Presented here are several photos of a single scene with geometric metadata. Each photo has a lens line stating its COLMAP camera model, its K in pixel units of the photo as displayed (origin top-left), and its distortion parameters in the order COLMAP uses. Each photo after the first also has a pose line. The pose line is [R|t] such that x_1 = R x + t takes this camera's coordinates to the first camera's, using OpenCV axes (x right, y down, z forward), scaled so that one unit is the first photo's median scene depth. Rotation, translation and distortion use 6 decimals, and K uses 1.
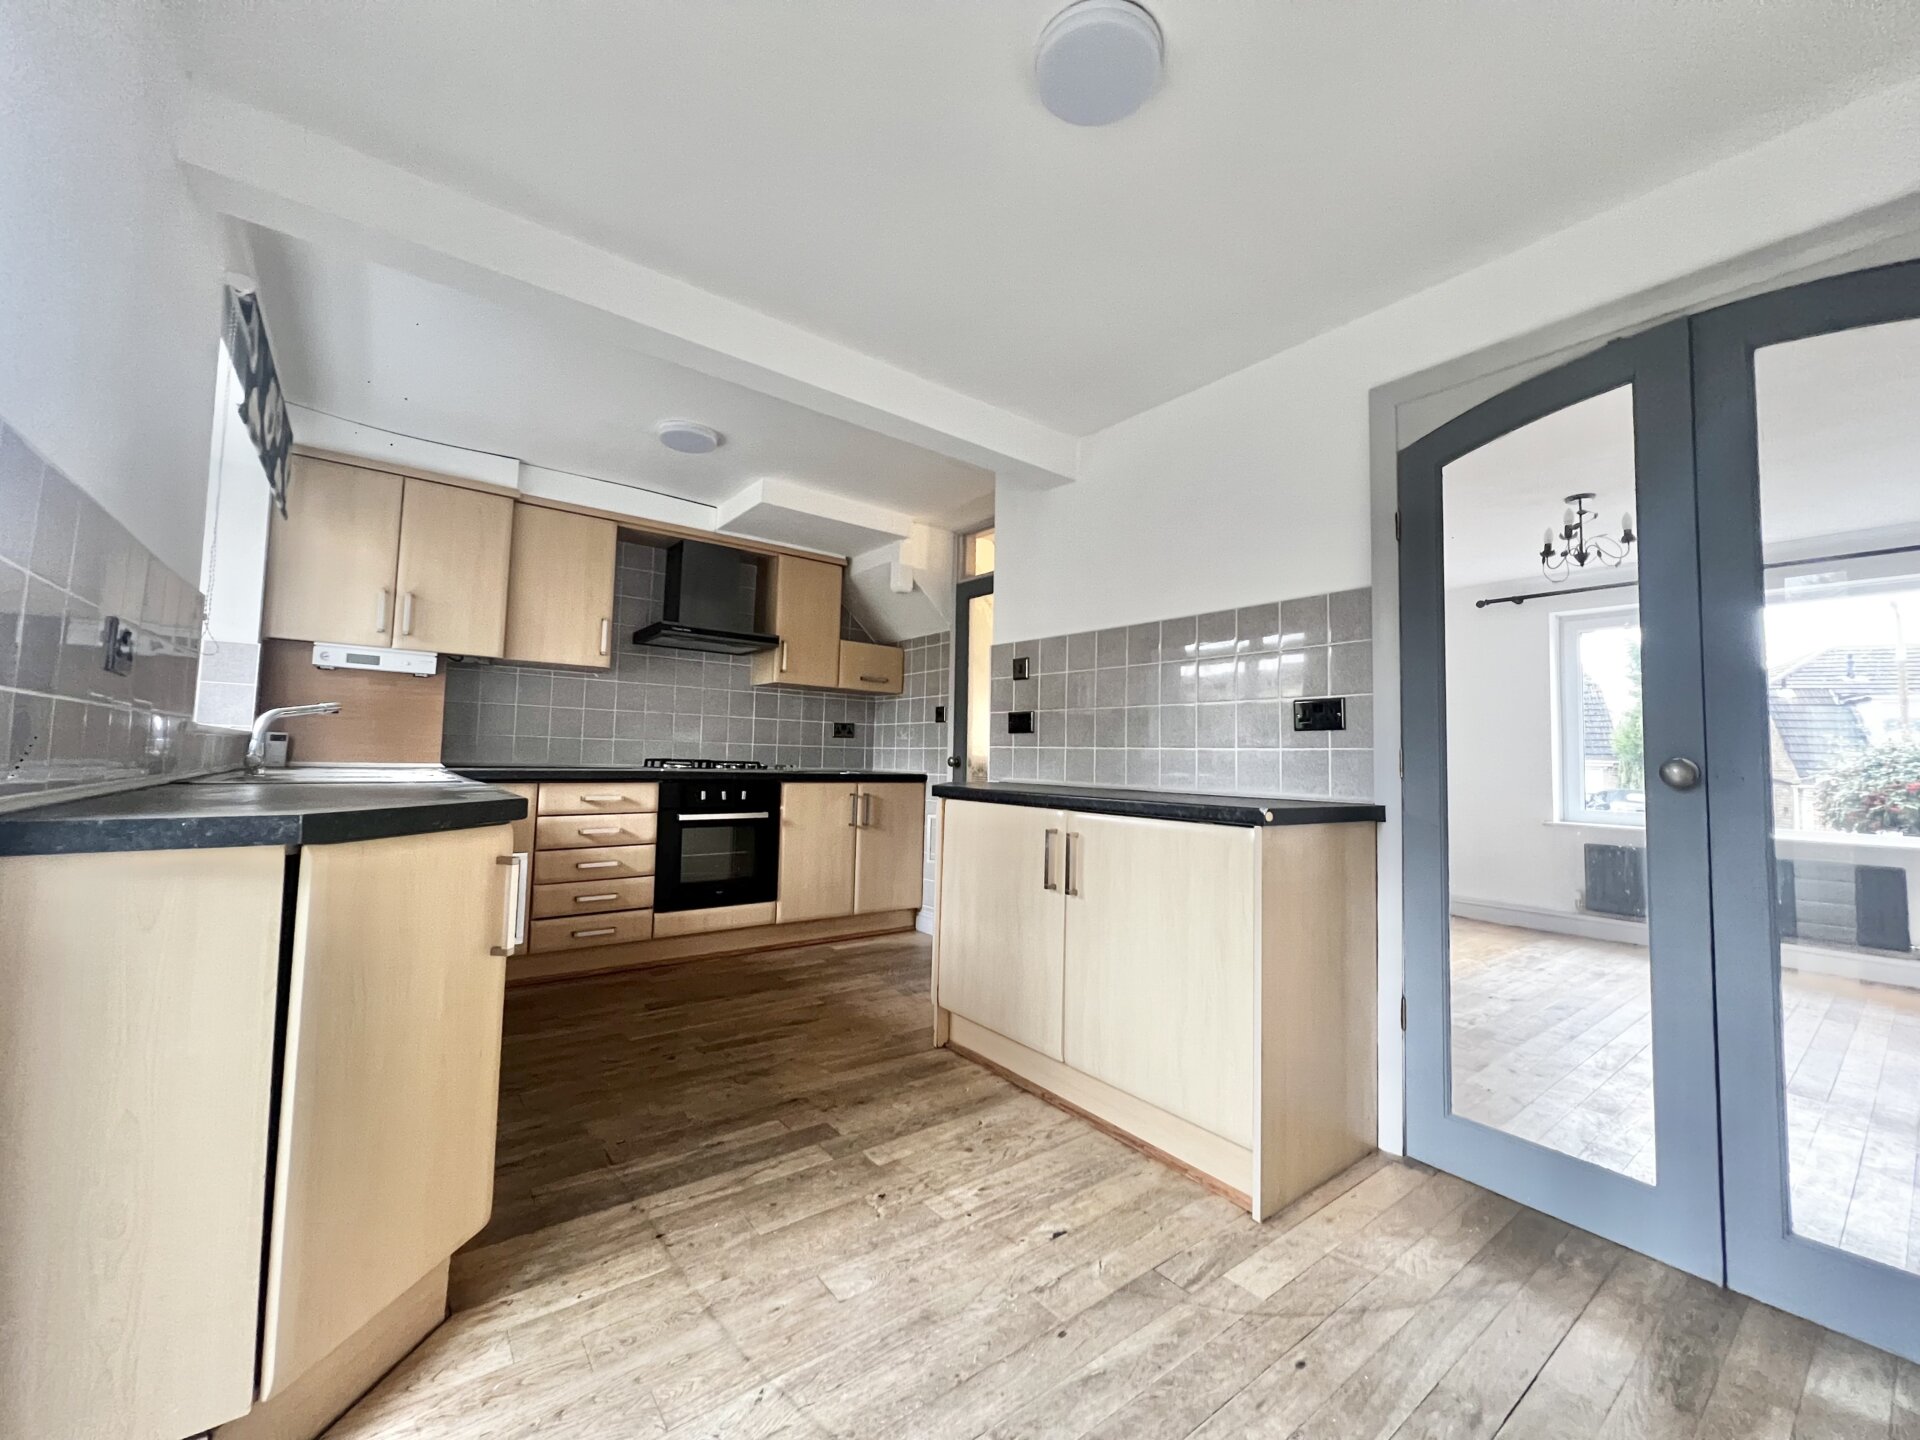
lens RADIAL K [[771.7, 0, 959.4], [0, 771.7, 710.8], [0, 0, 1]] dist [-0.000307, -0.000068]
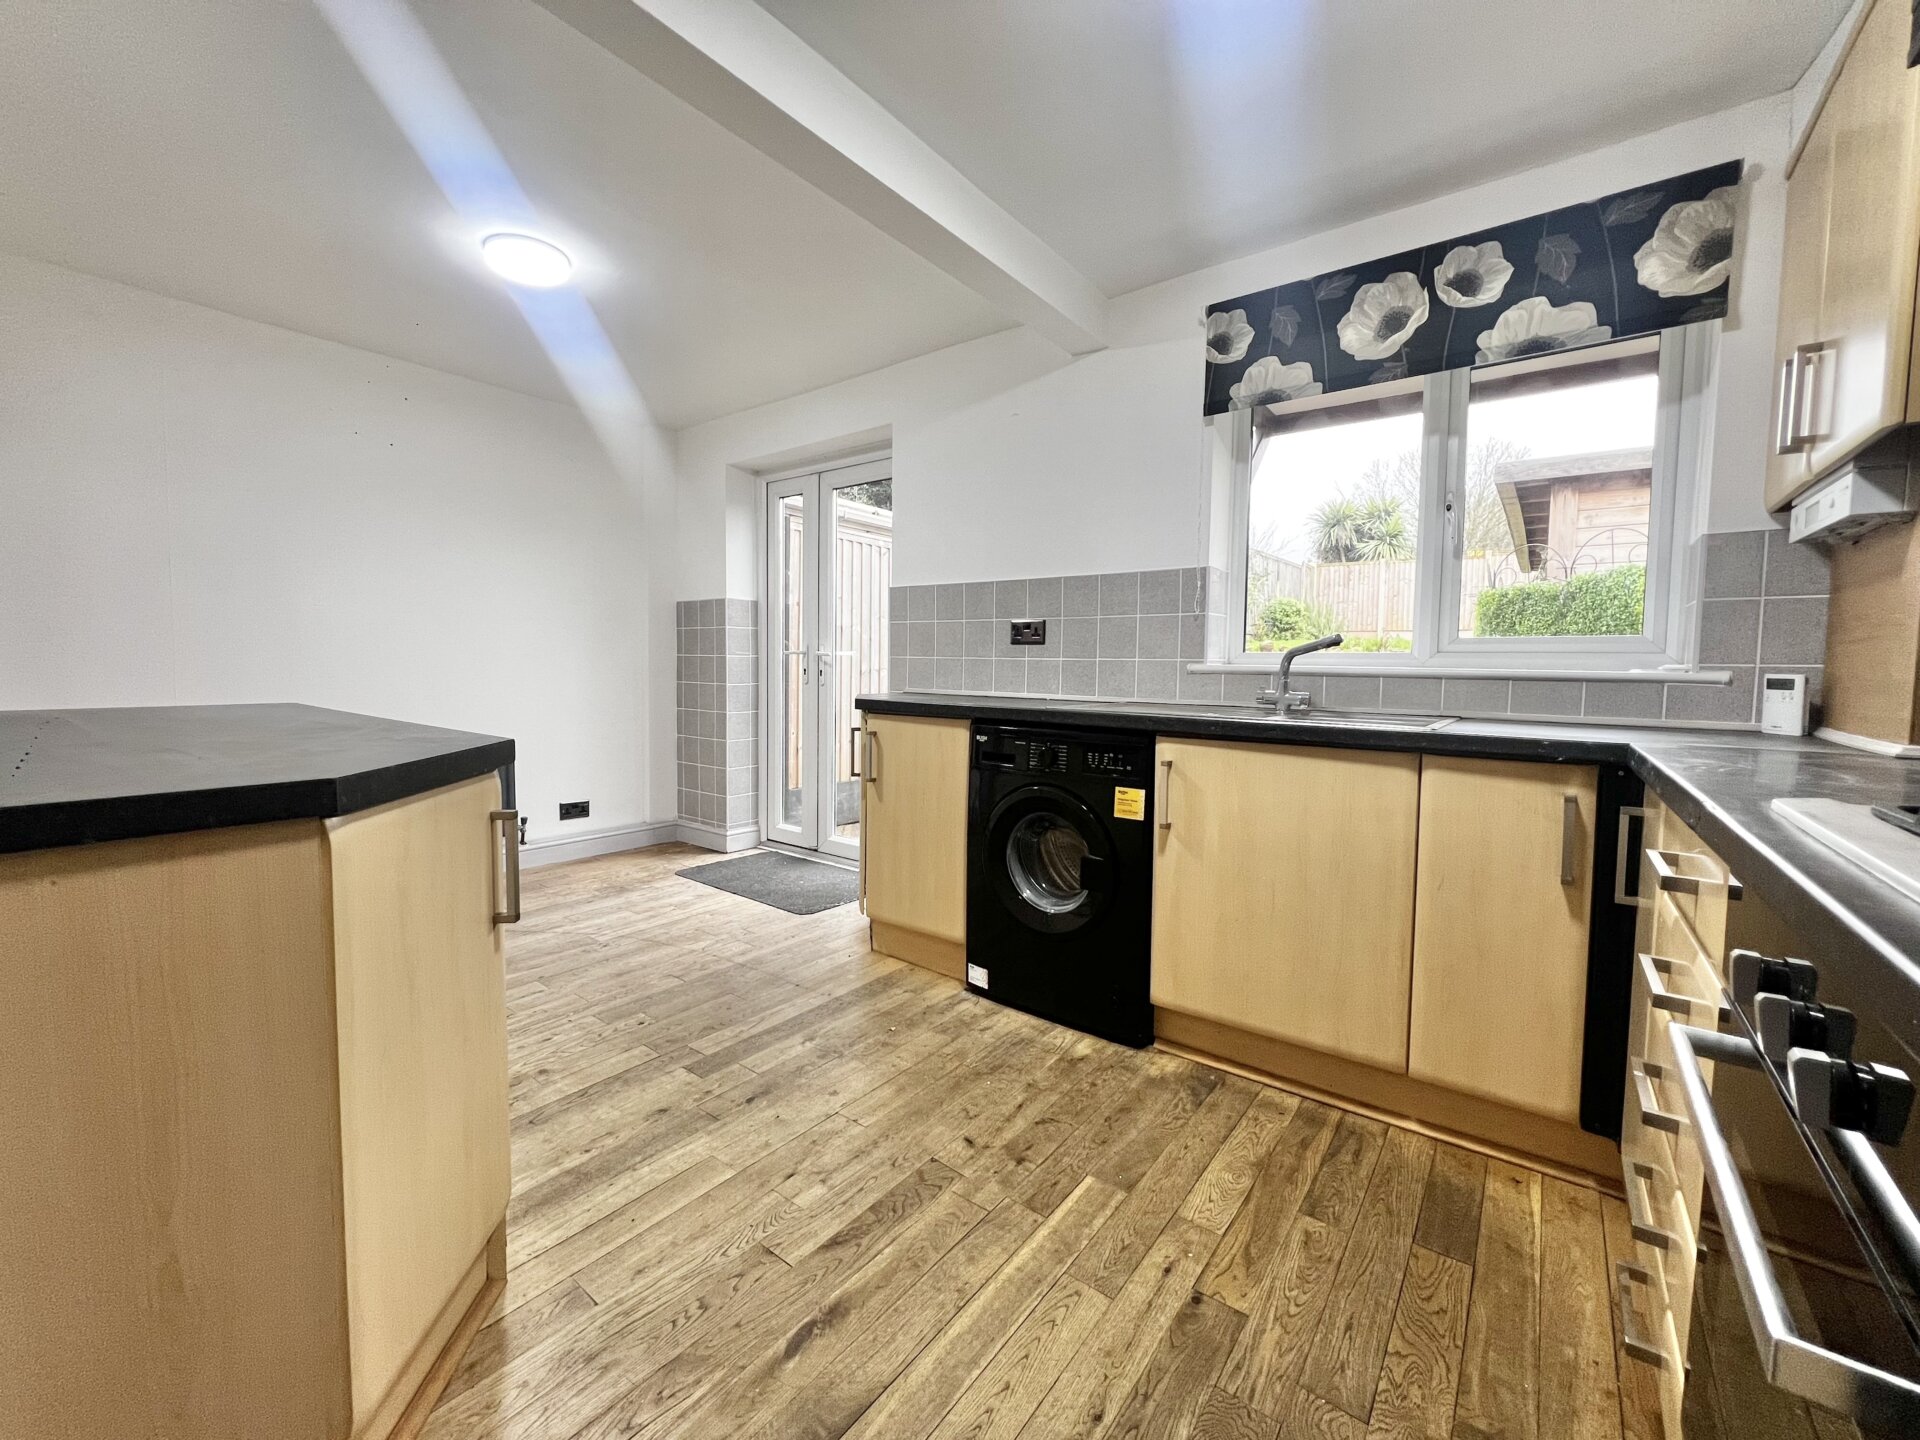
lens RADIAL K [[771.7, 0, 959.7], [0, 771.7, 715.7], [0, 0, 1]] dist [-0.000307, -0.000068]
pose [[-0.965926, -0.027277, -0.257377, -0.203727], [-0.027459, 0.999619, -0.002886, 0.096327], [0.257358, 0.004280, -0.966307, 1.810343]]
